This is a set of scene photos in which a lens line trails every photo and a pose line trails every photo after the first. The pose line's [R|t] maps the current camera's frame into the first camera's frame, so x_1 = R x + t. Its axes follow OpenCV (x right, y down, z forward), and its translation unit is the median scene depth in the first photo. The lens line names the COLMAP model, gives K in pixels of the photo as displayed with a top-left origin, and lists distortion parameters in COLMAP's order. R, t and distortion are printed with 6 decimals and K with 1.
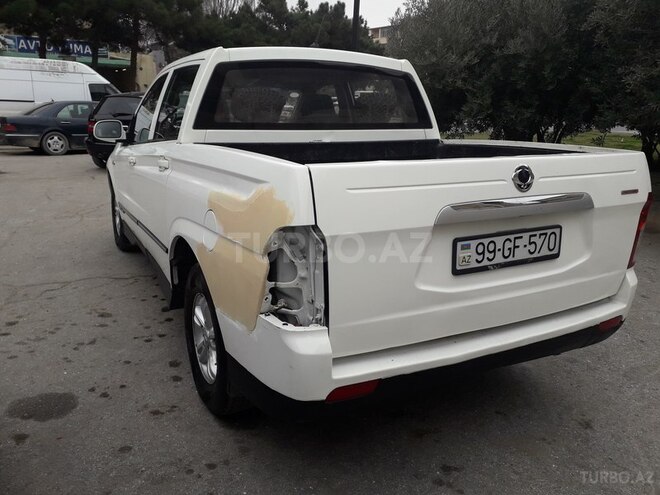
lens RADIAL K [[530.8, 0, 330.0], [0, 530.8, 247.5], [0, 0, 1]] dist [0.030140, -0.049605]
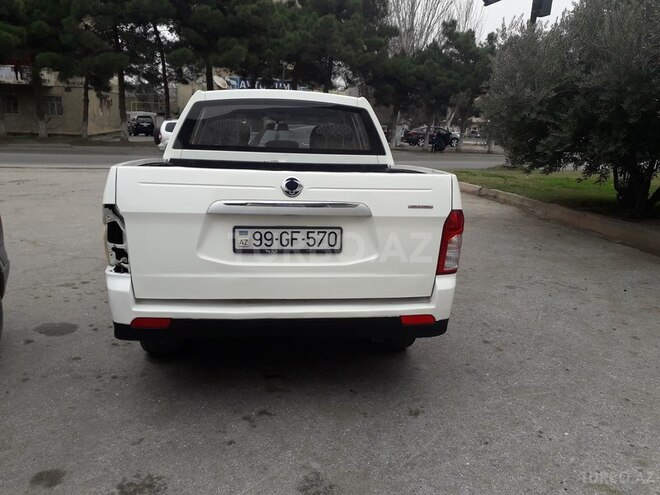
lens RADIAL K [[530.8, 0, 330.0], [0, 530.8, 247.5], [0, 0, 1]] dist [0.030140, -0.049605]
pose [[0.931136, 0.086527, -0.354257, 0.849959], [-0.106925, 0.993526, -0.038374, 0.057338], [0.348643, 0.073611, 0.934360, -0.181046]]
